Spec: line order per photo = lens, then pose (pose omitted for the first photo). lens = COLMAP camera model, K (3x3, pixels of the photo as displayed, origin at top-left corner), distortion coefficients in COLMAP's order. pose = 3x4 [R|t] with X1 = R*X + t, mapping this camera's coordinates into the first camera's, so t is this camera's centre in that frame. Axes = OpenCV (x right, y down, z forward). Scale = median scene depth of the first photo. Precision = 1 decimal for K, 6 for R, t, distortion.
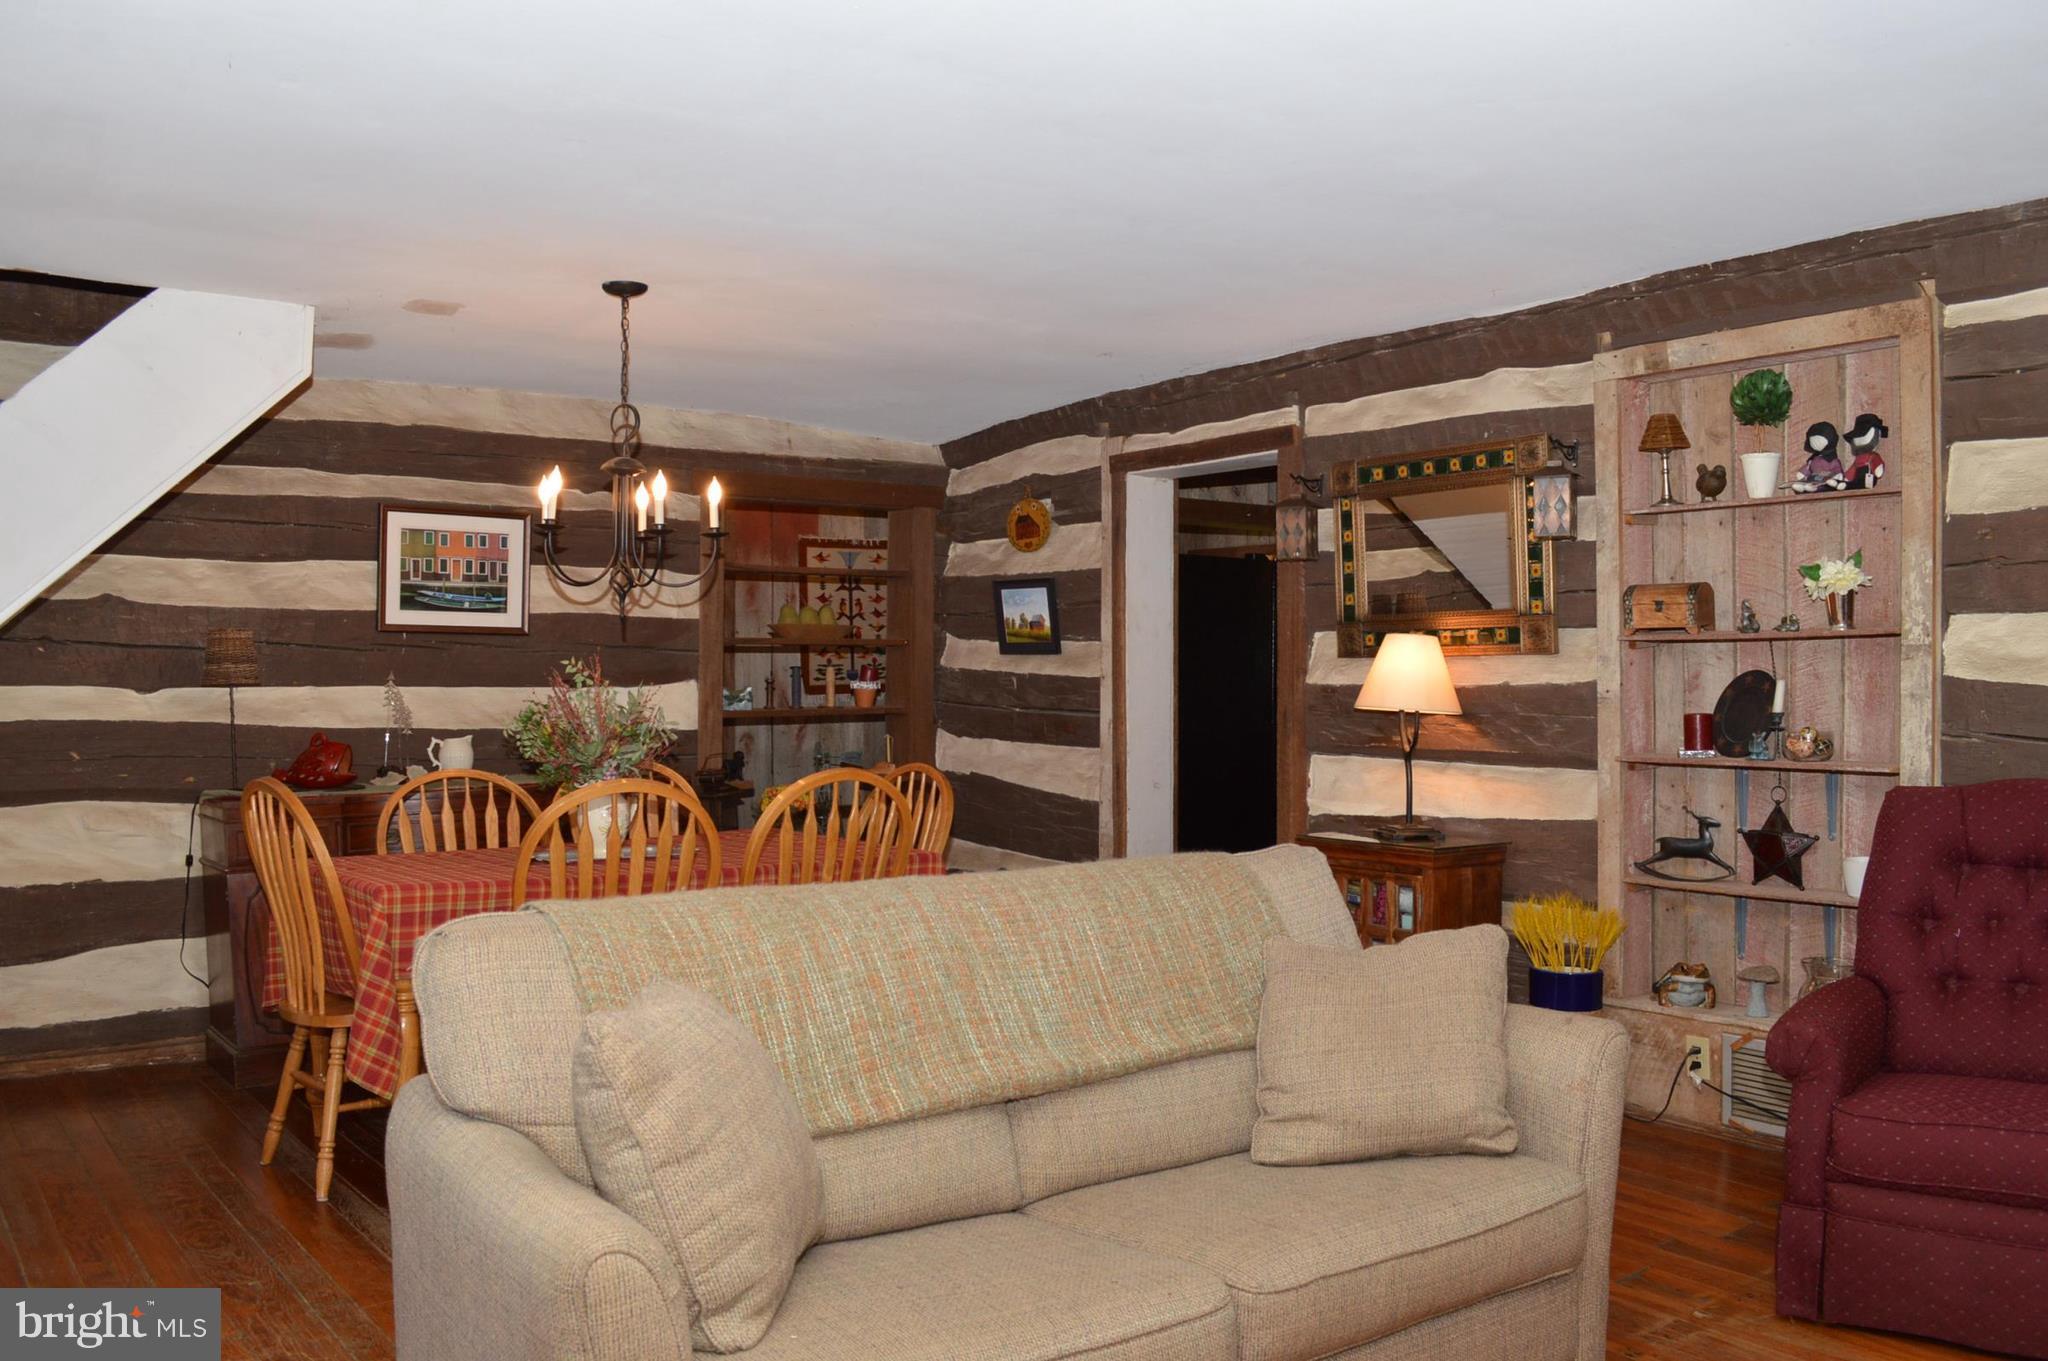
lens RADIAL K [[1732.7, 0, 1021.2], [0, 1732.7, 702.7], [0, 0, 1]] dist [-0.064838, 0.030428]
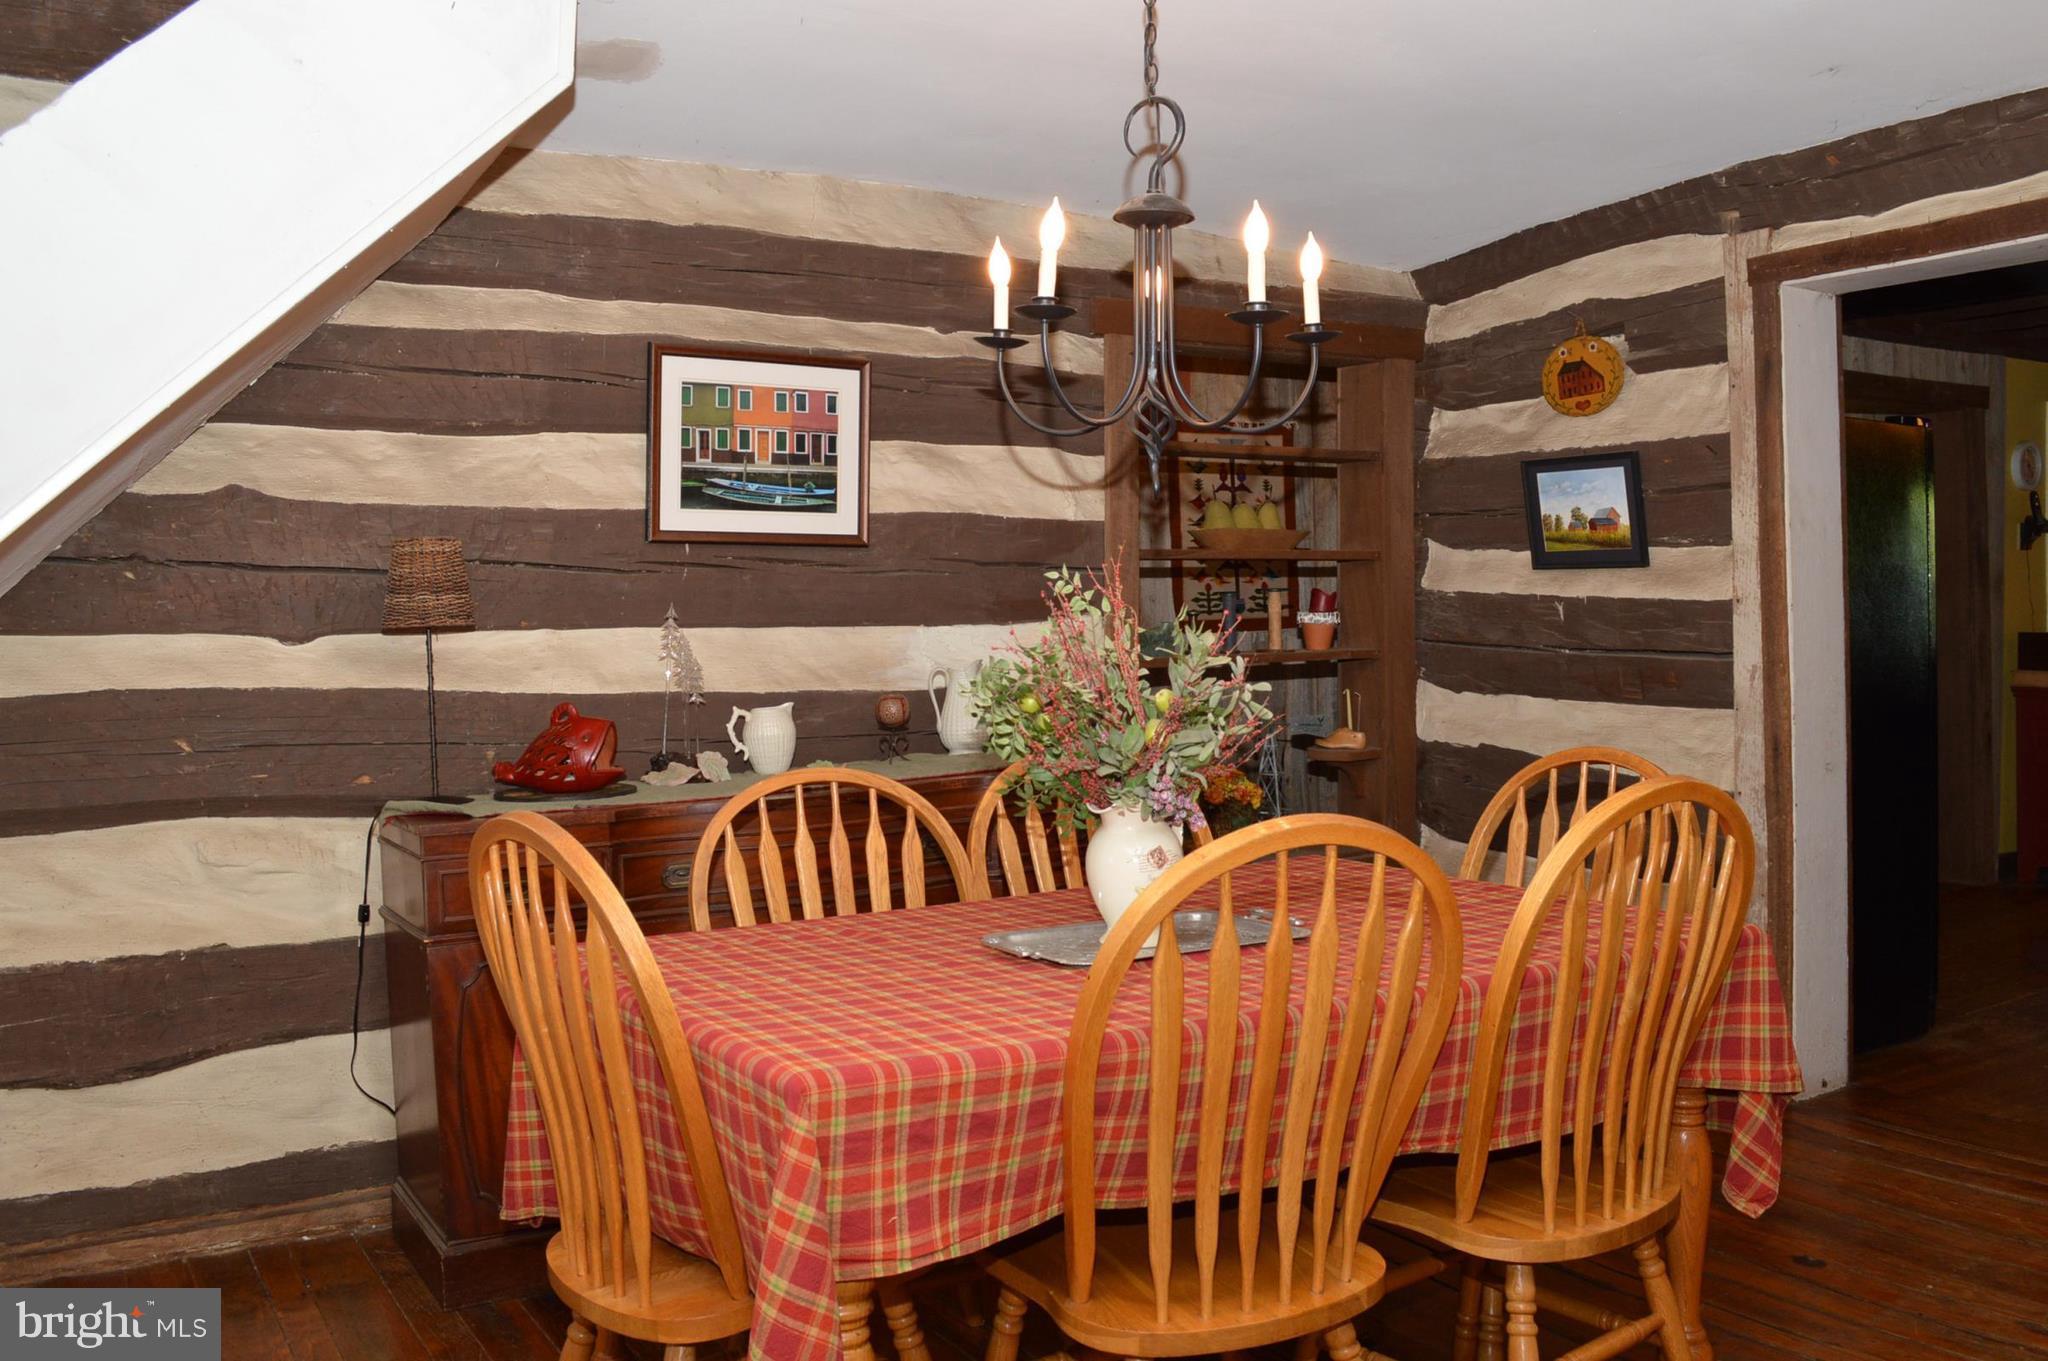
lens RADIAL K [[1732.7, 0, 1030.1], [0, 1732.7, 598.3], [0, 0, 1]] dist [-0.064838, 0.030428]
pose [[0.997037, -0.014094, -0.075620, -0.177096], [0.012270, 0.999624, -0.024531, -0.002891], [0.075938, 0.023531, 0.996835, 0.354941]]
